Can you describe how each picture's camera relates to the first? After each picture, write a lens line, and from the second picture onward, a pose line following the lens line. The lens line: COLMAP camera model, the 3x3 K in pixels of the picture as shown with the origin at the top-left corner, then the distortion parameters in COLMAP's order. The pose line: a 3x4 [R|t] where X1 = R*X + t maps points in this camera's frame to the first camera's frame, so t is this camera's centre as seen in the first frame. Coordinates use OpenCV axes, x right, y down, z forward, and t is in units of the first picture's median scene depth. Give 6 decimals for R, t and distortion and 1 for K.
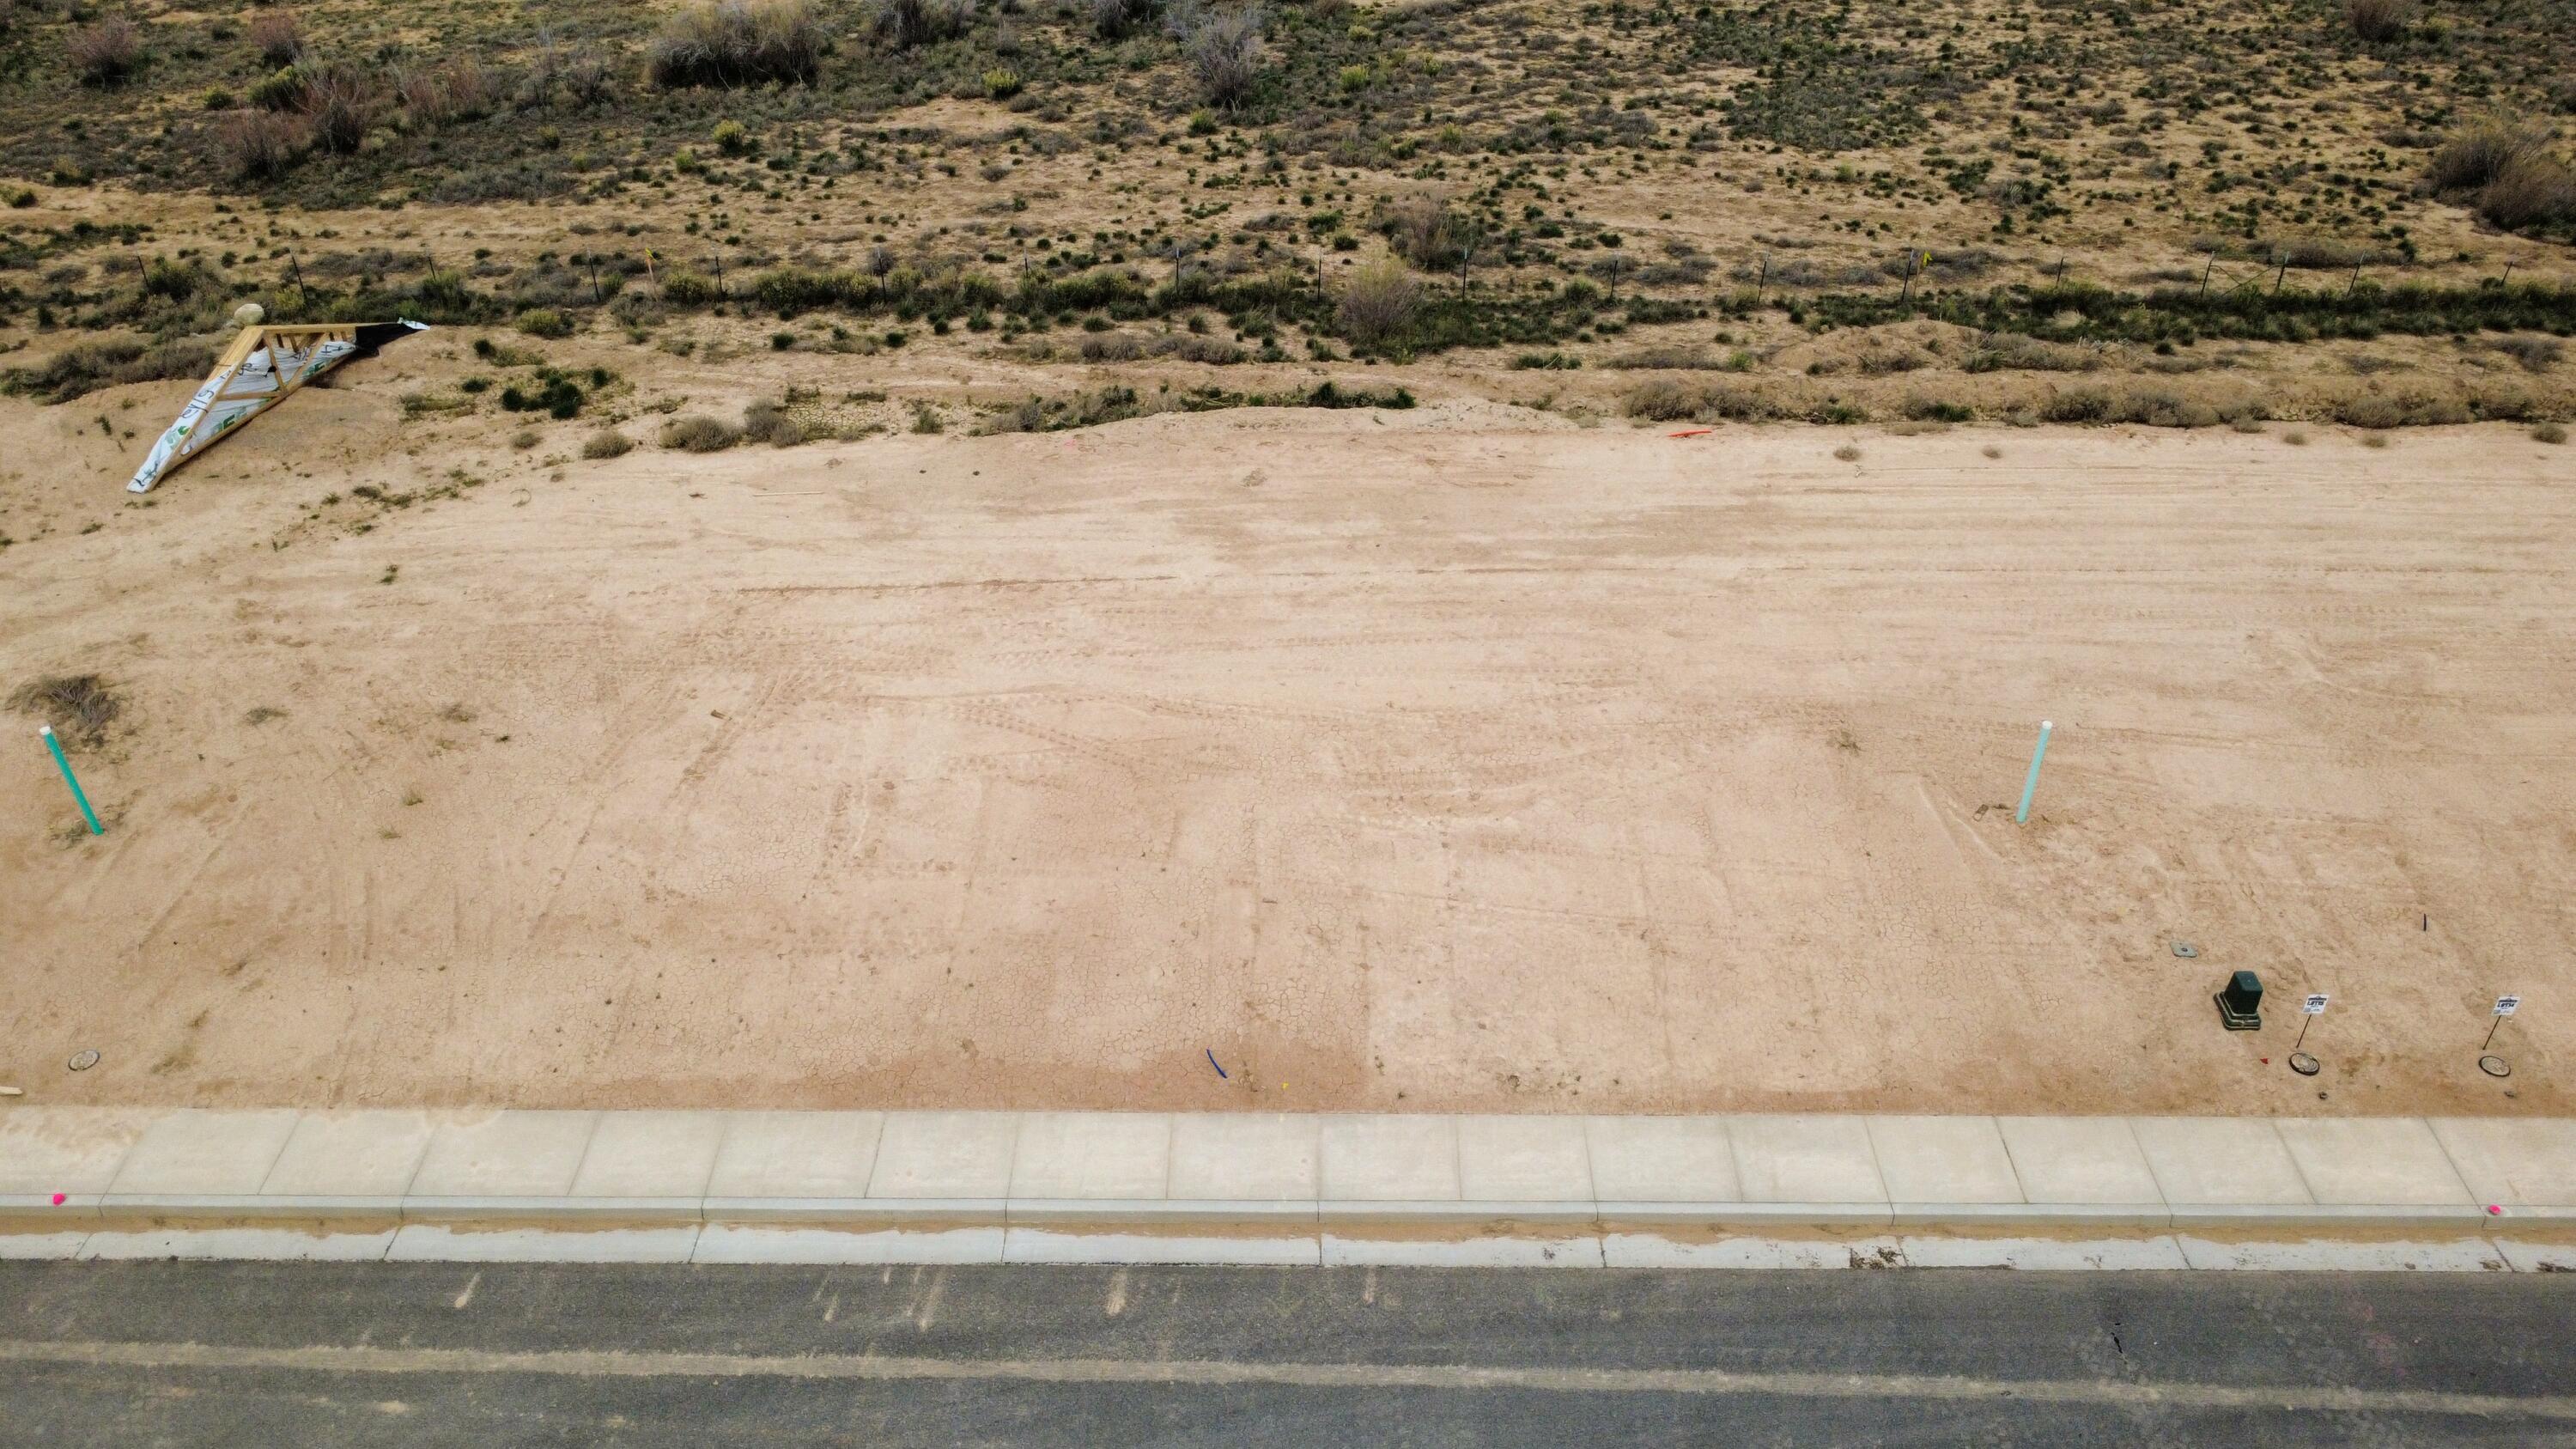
lens RADIAL K [[1870.8, 0, 1288.0], [0, 1870.8, 724.5], [0, 0, 1]] dist [0.003269, -0.005942]
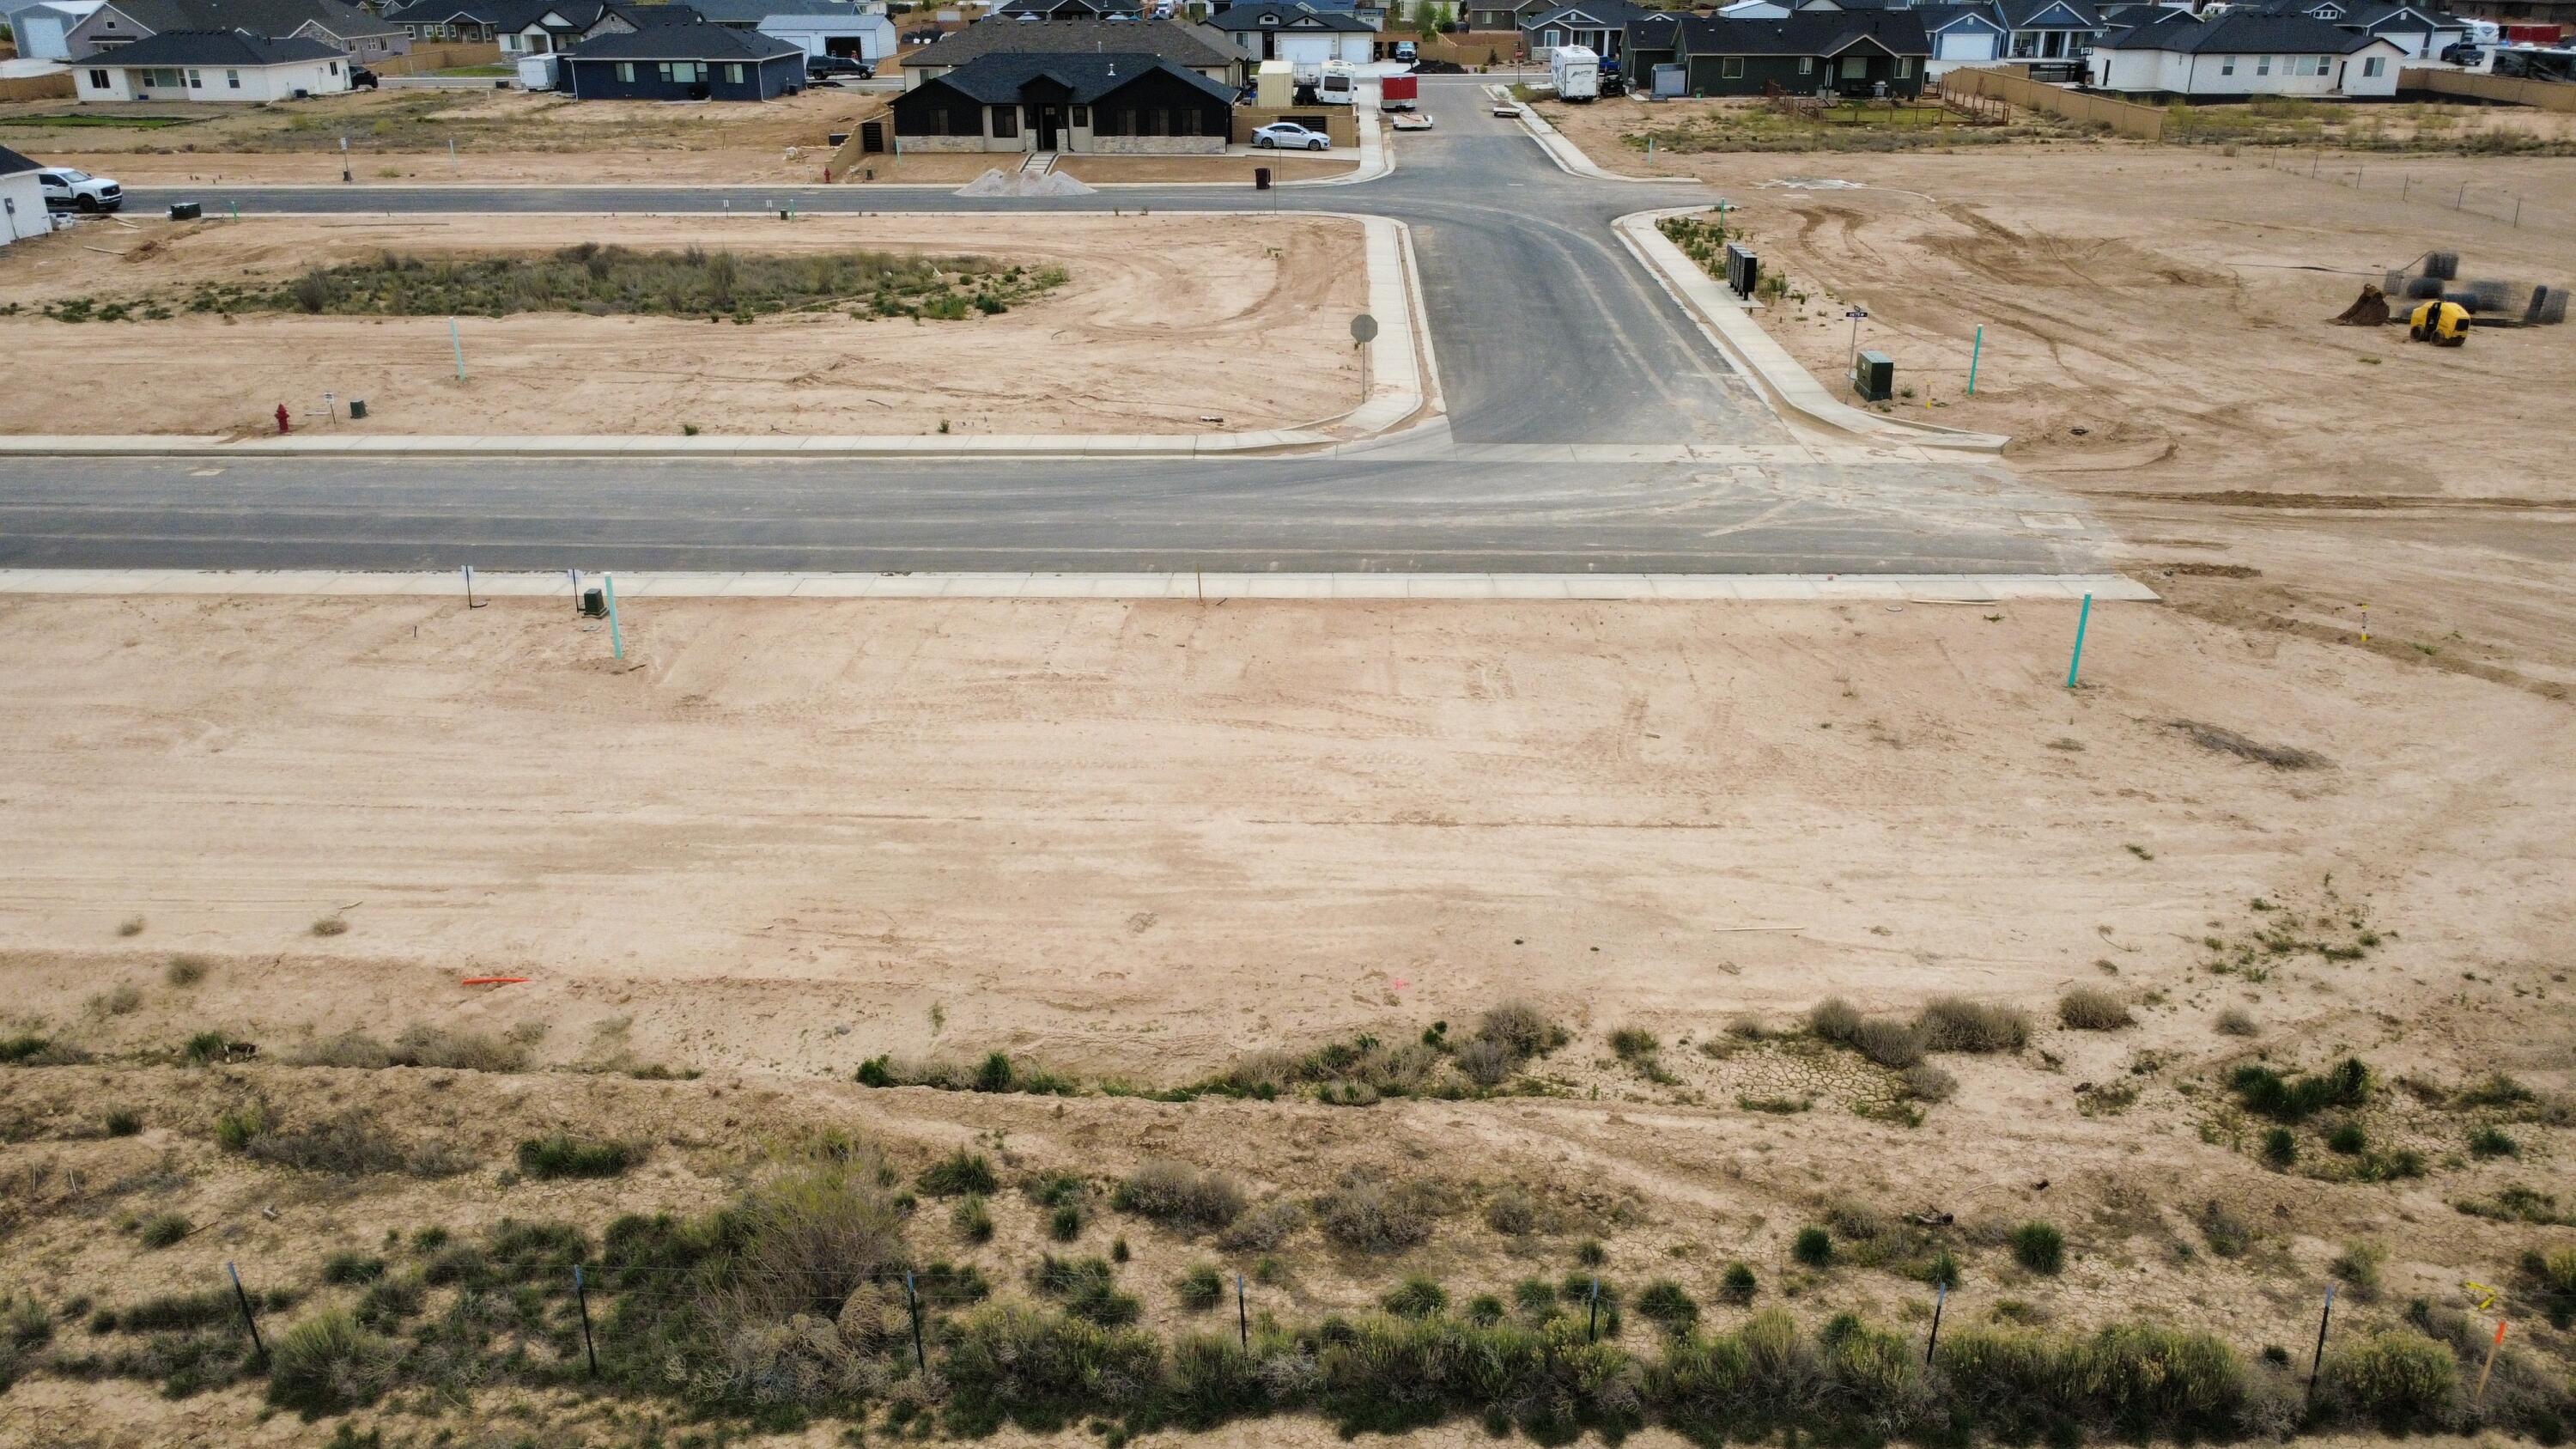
lens RADIAL K [[1870.8, 0, 1288.0], [0, 1870.8, 724.5], [0, 0, 1]] dist [0.003269, -0.005942]
pose [[-0.999680, -0.004053, 0.024966, -0.084952], [0.019289, 0.516312, 0.856183, -0.728398], [-0.016360, 0.856391, -0.516068, 1.178310]]
